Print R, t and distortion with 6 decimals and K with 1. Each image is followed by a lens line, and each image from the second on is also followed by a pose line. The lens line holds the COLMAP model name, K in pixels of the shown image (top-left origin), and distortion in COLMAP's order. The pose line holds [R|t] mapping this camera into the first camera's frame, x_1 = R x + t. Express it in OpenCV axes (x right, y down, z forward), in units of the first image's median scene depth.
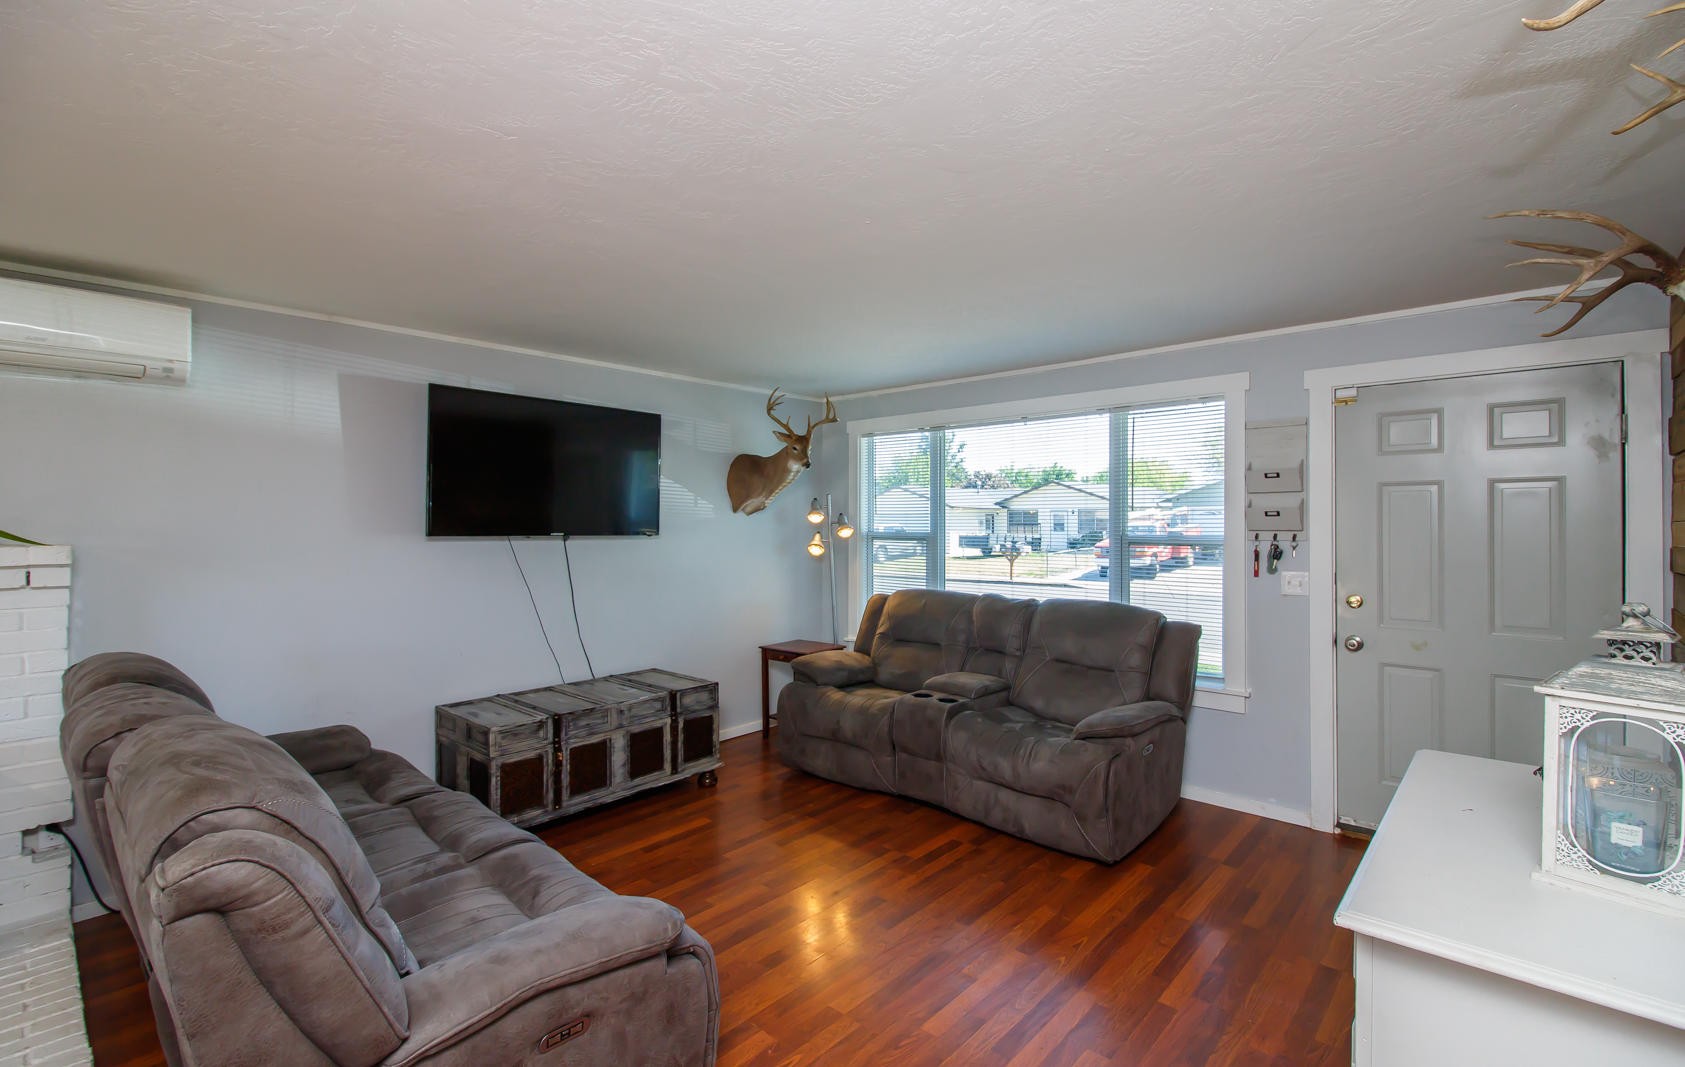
lens RADIAL K [[758.0, 0, 880.9], [0, 758.0, 524.6], [0, 0, 1]] dist [0.010926, -0.006306]
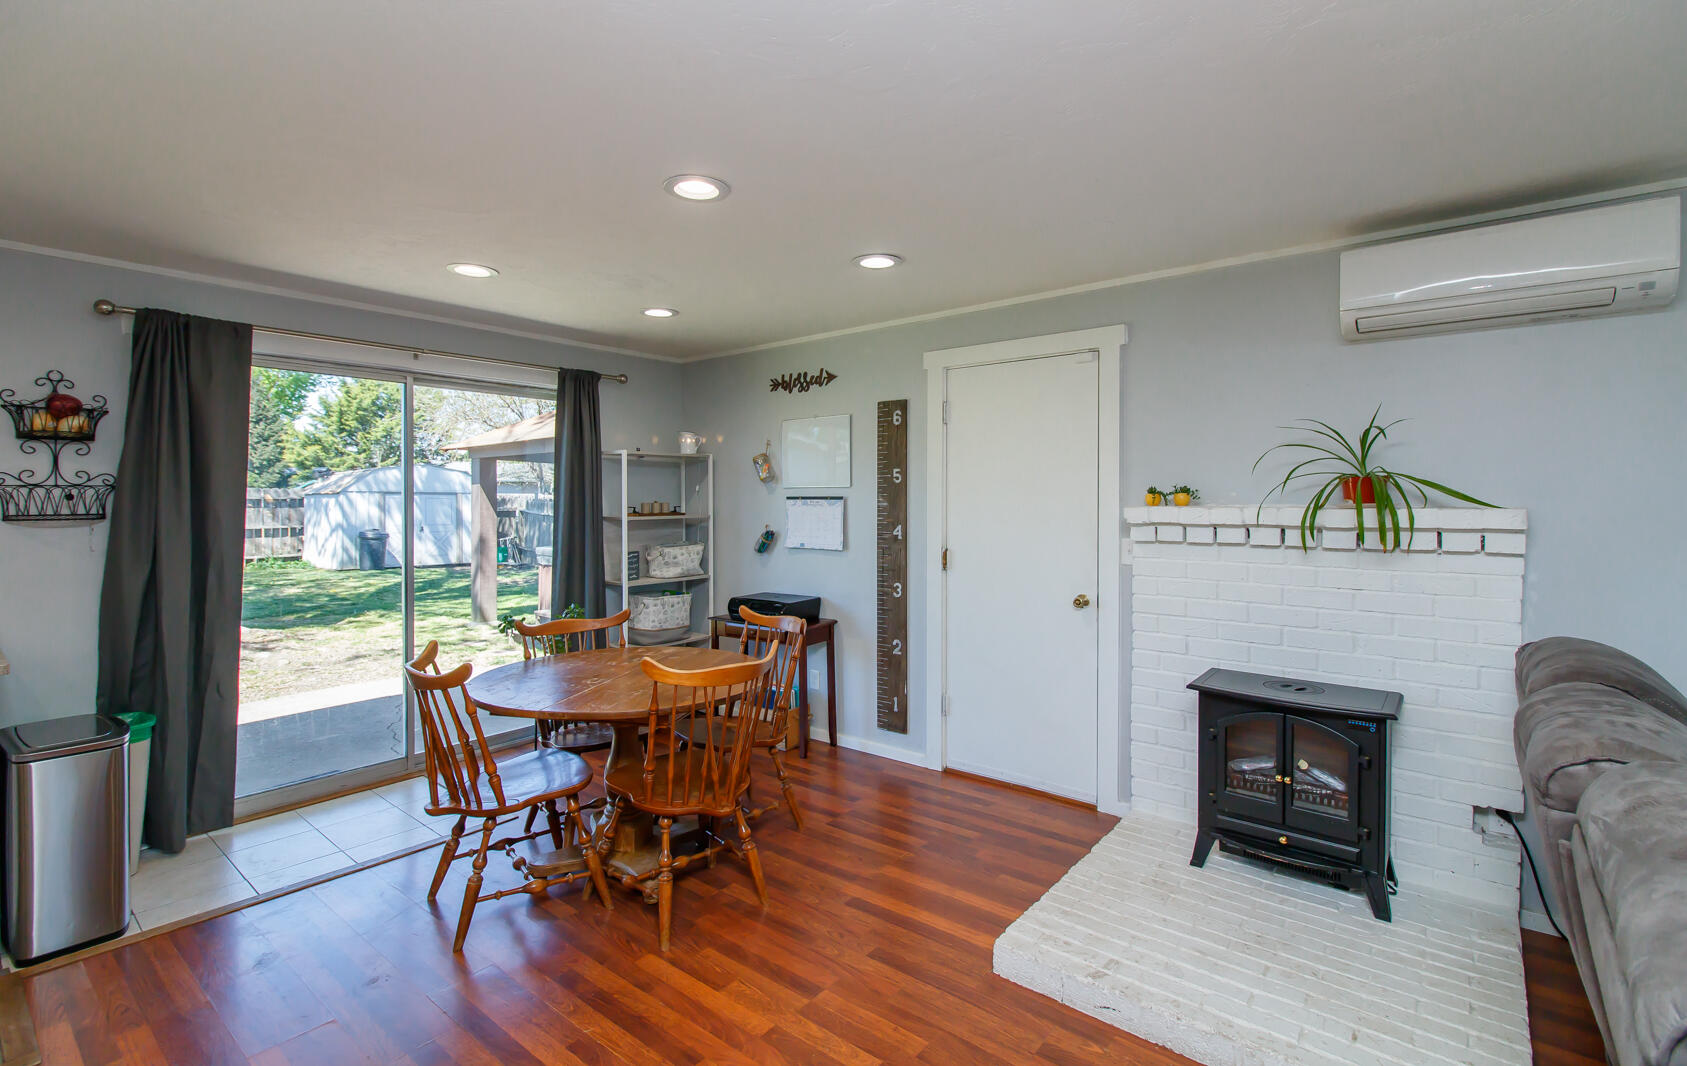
lens RADIAL K [[758.9, 0, 818.1], [0, 758.9, 502.4], [0, 0, 1]] dist [0.010926, -0.006306]
pose [[0.011942, 0.010451, -0.999874, -0.133523], [-0.004806, 0.999934, 0.010394, 0.010860], [0.999917, 0.004681, 0.011991, 0.117267]]
